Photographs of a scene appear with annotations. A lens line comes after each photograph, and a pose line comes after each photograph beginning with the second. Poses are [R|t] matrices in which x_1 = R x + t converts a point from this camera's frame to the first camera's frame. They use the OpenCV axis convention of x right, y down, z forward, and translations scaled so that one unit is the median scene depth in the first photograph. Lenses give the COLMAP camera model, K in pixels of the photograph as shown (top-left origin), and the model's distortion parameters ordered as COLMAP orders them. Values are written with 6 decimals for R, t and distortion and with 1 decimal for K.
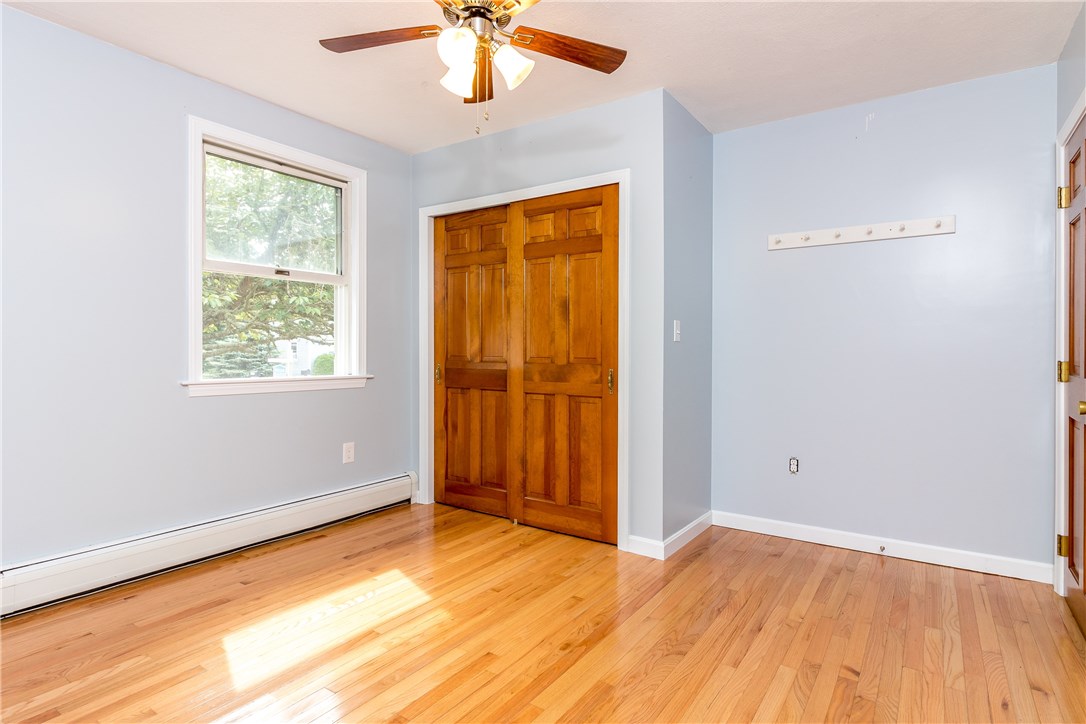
lens RADIAL K [[564.5, 0, 546.7], [0, 564.5, 349.4], [0, 0, 1]] dist [0.001310, 0.000326]
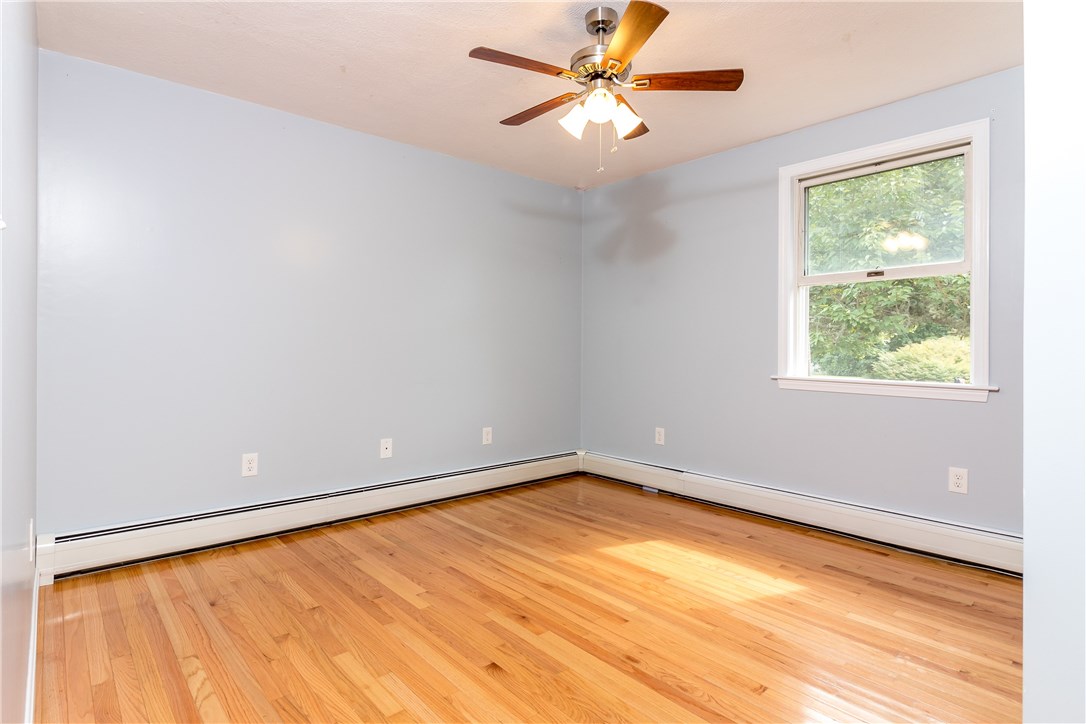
lens RADIAL K [[564.5, 0, 546.7], [0, 564.5, 349.4], [0, 0, 1]] dist [0.001310, 0.000326]
pose [[-0.248136, -0.006042, -0.968706, 0.746475], [-0.003465, 0.999980, -0.005349, 0.003594], [0.968719, 0.002029, -0.248152, 0.815443]]
